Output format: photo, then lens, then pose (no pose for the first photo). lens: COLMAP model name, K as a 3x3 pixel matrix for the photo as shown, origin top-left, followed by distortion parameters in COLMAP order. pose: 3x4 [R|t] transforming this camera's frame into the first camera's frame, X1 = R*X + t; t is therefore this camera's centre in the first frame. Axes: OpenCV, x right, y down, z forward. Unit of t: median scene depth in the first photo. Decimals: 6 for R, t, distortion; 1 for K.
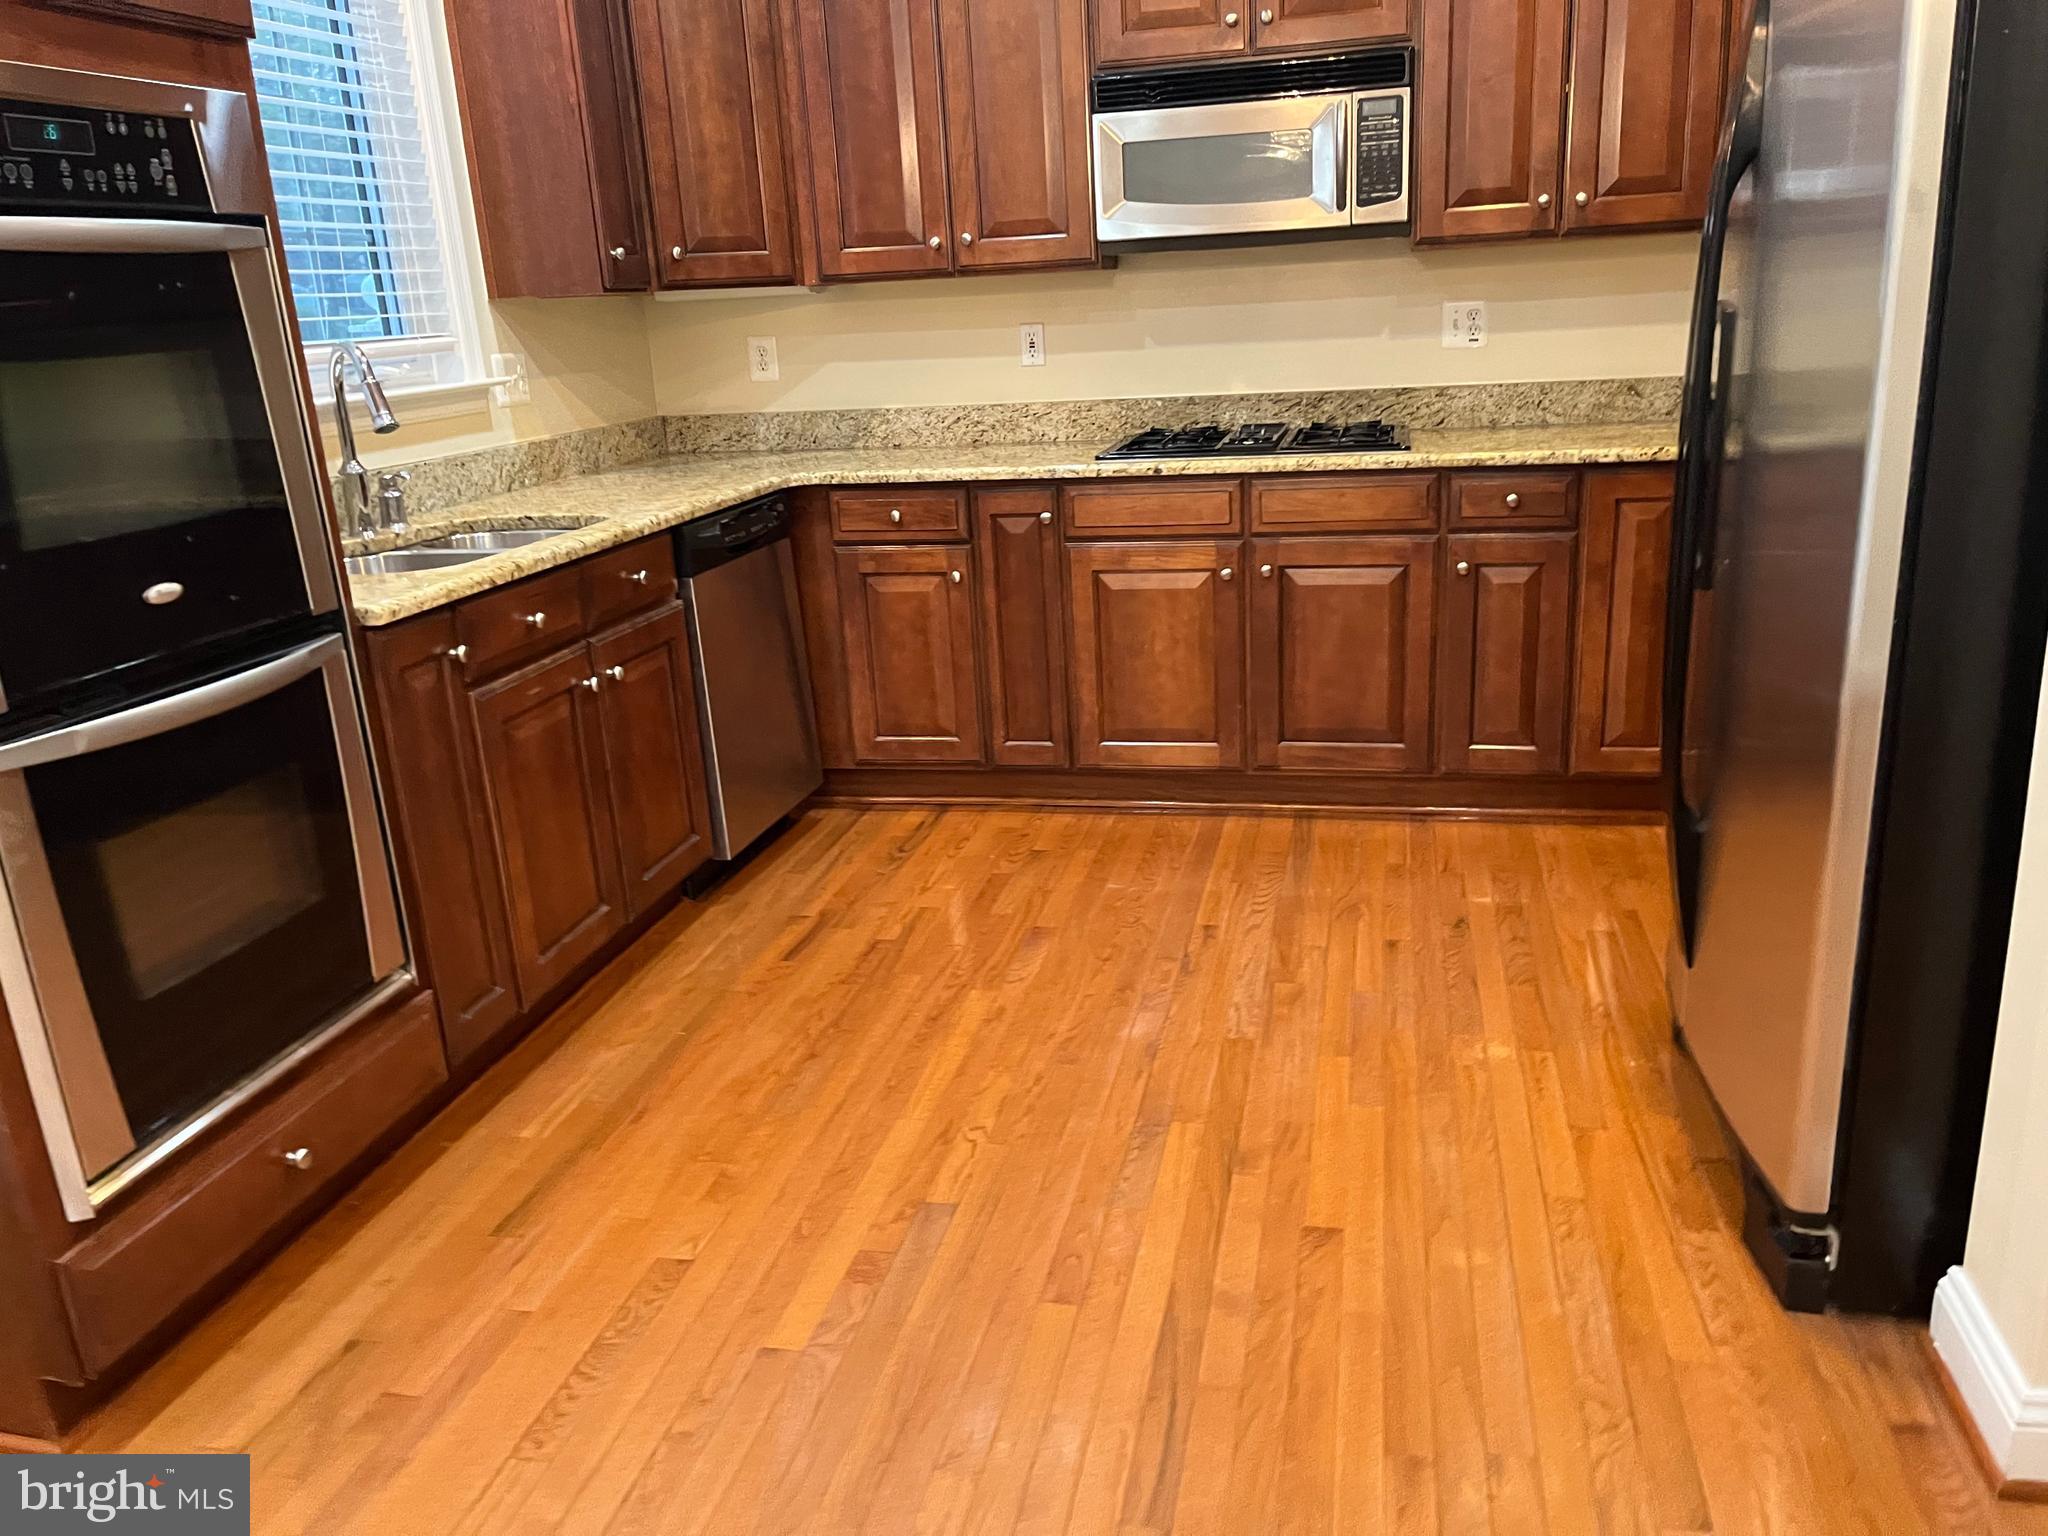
lens RADIAL K [[1549.2, 0, 1036.5], [0, 1549.2, 775.5], [0, 0, 1]] dist [0.047171, -0.064549]
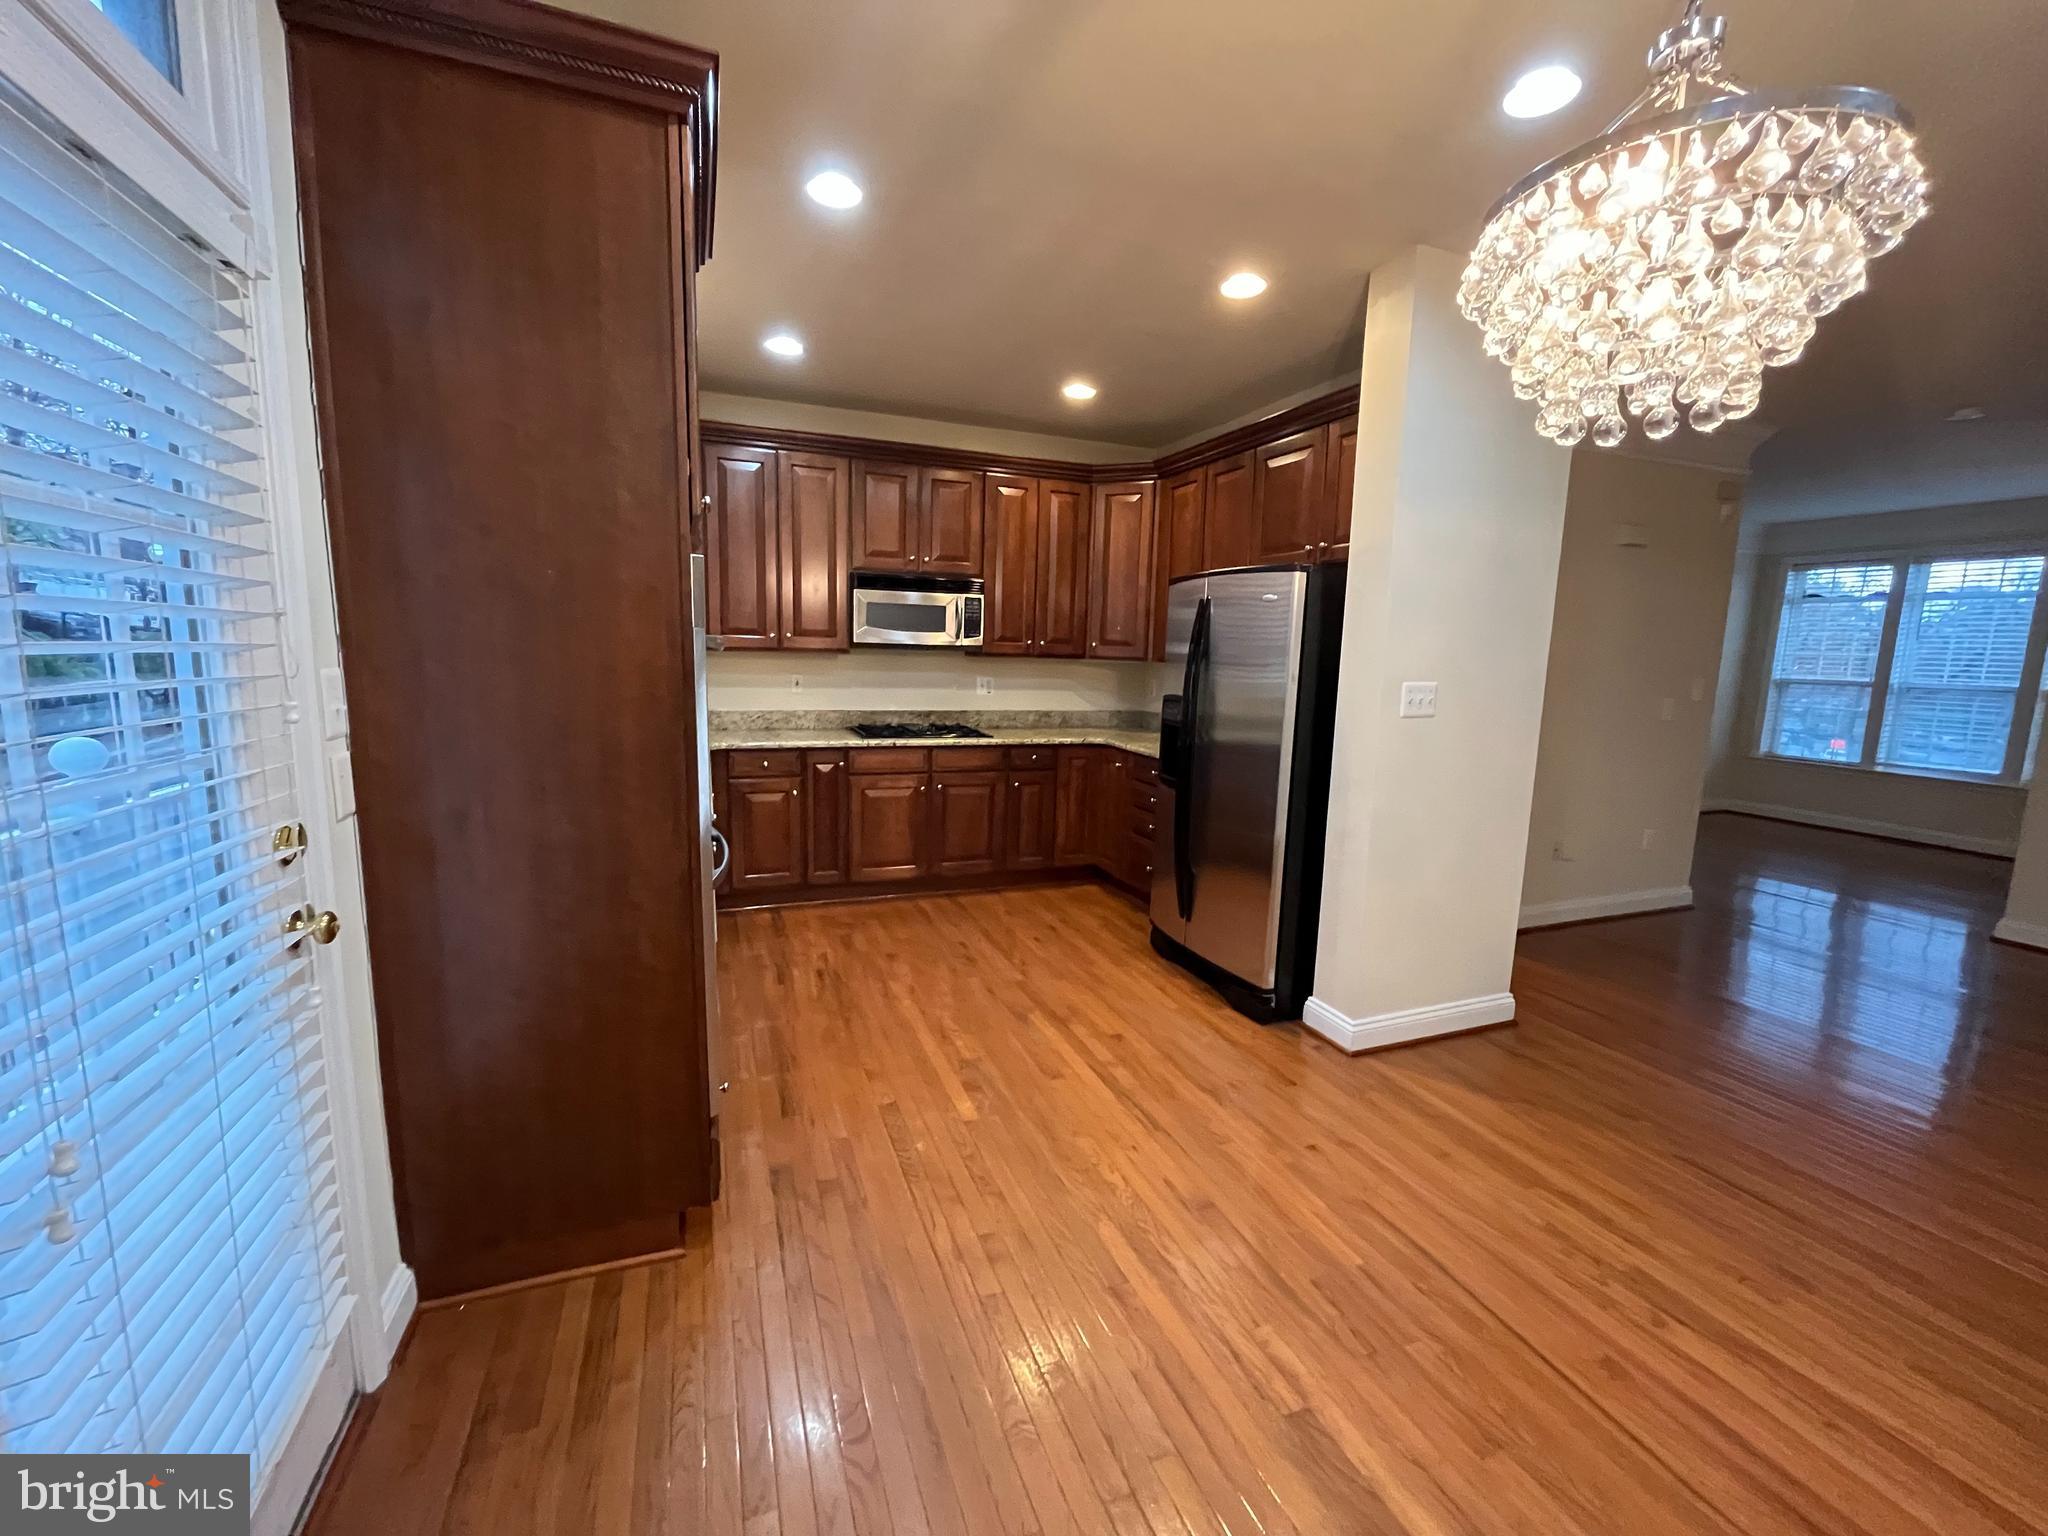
lens RADIAL K [[830.5, 0, 1017.6], [0, 830.5, 767.6], [0, 0, 1]] dist [-0.002197, -0.000601]
pose [[0.836235, -0.004610, 0.548352, -0.418858], [0.091103, 0.987236, -0.130633, 0.009207], [-0.540750, 0.159196, 0.825982, -0.077119]]
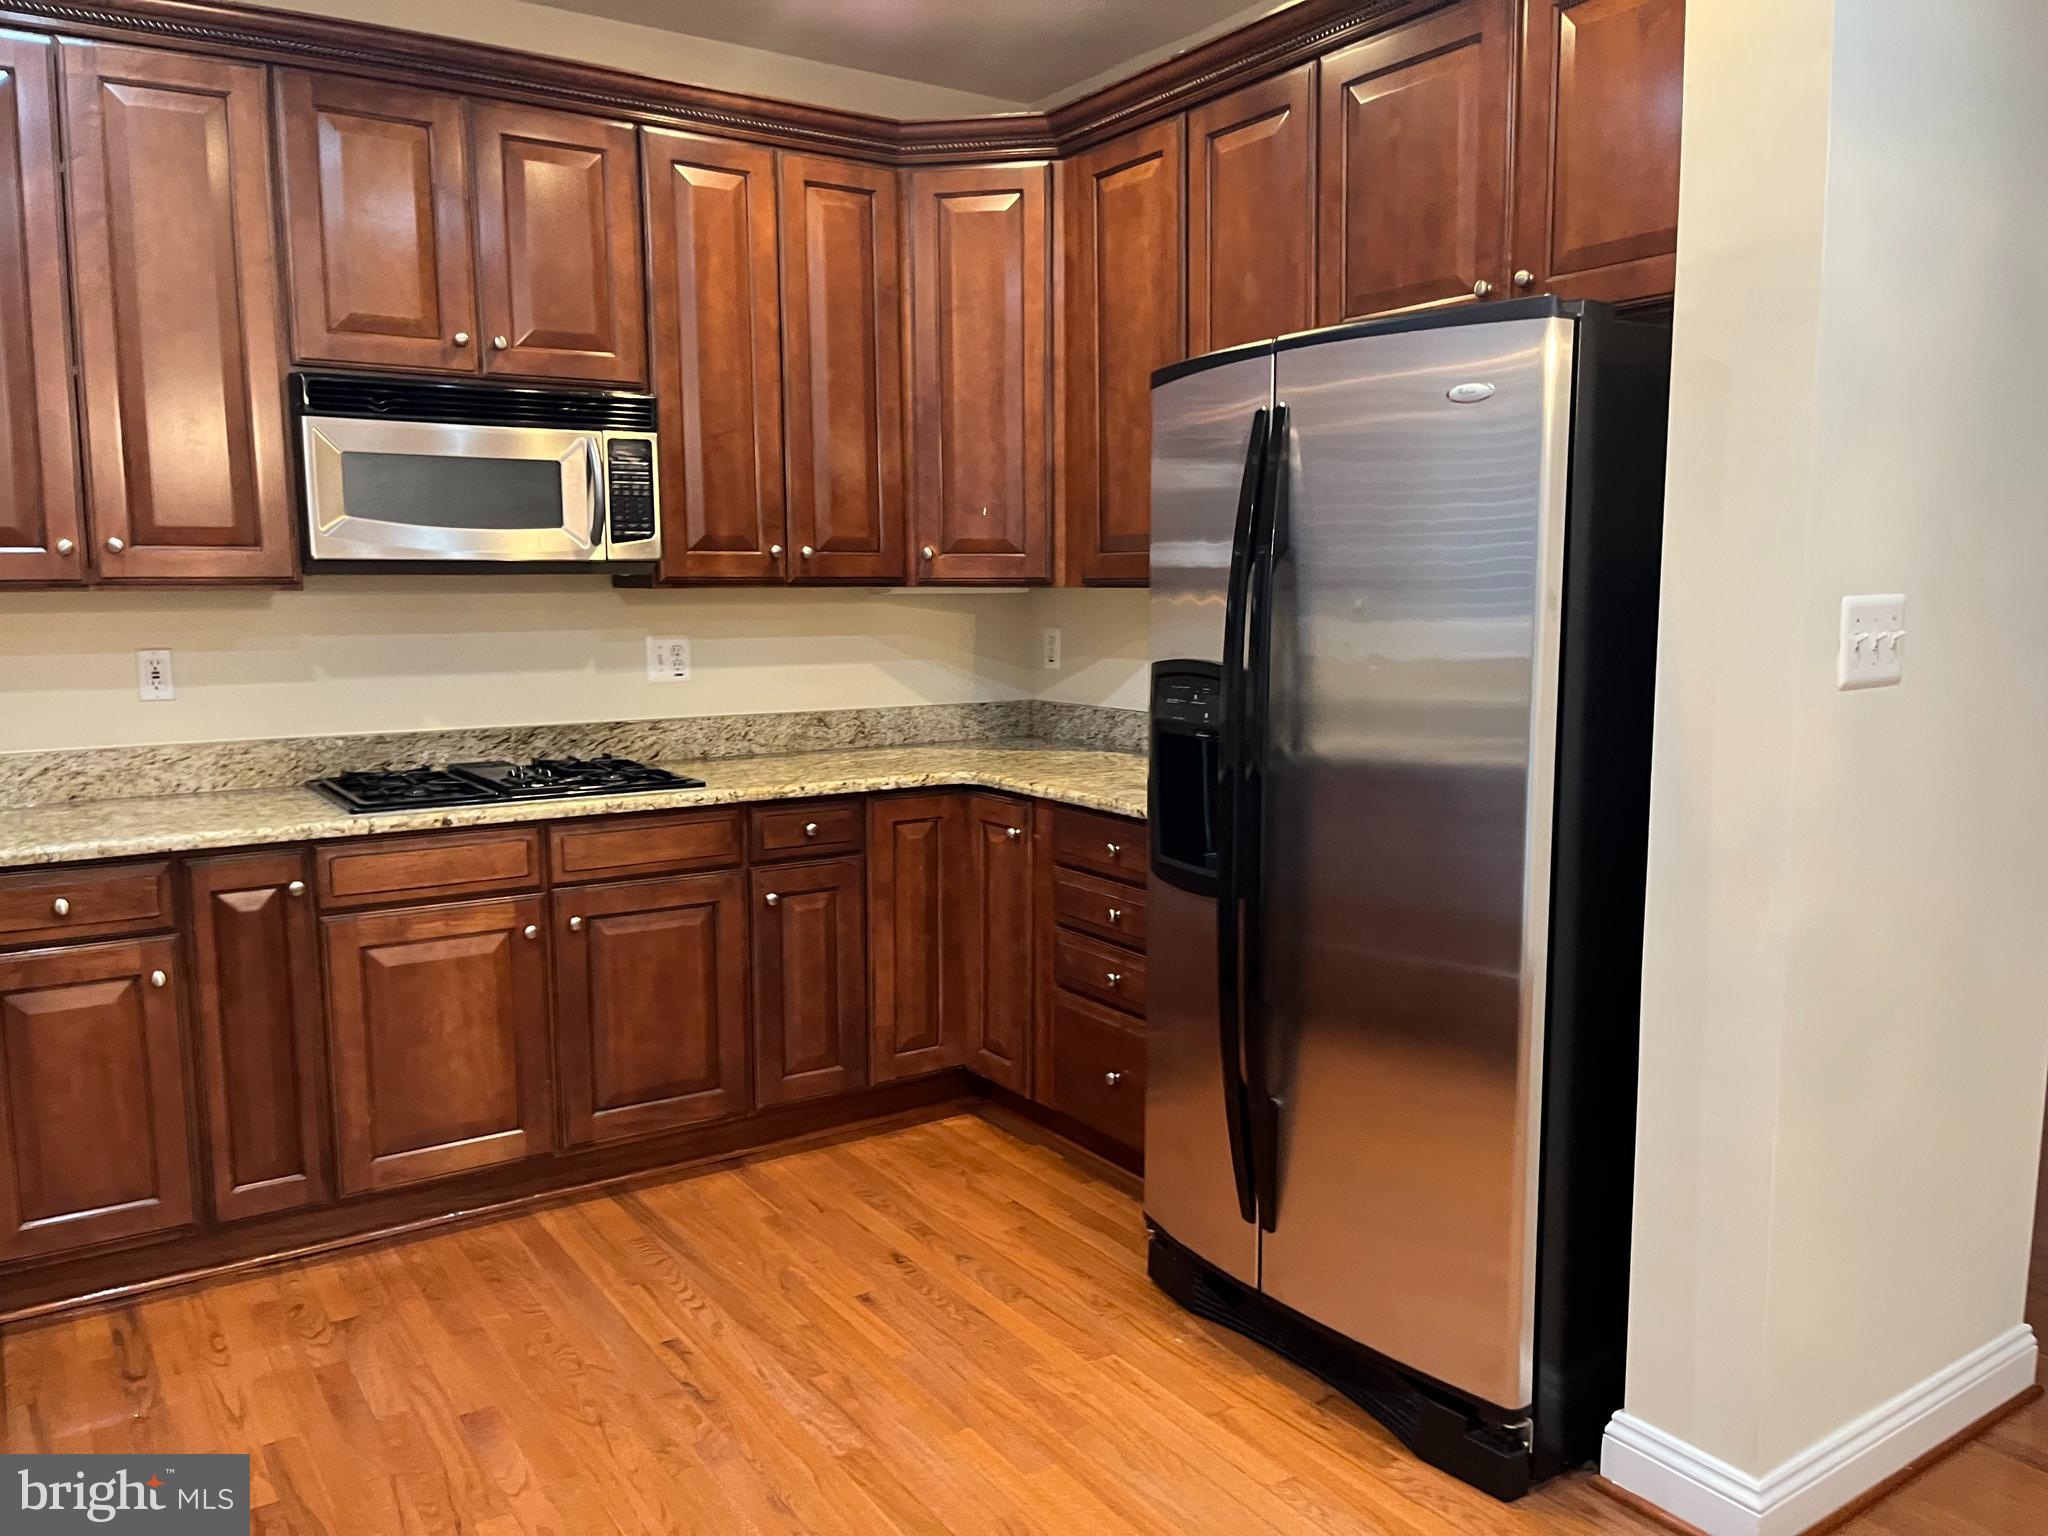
lens RADIAL K [[1545.7, 0, 1043.3], [0, 1545.7, 787.4], [0, 0, 1]] dist [0.055971, -0.065624]
pose [[0.689618, -0.047410, 0.722620, -0.303781], [0.182703, 0.976966, -0.110262, -0.059396], [-0.700747, 0.208063, 0.682395, 0.179672]]
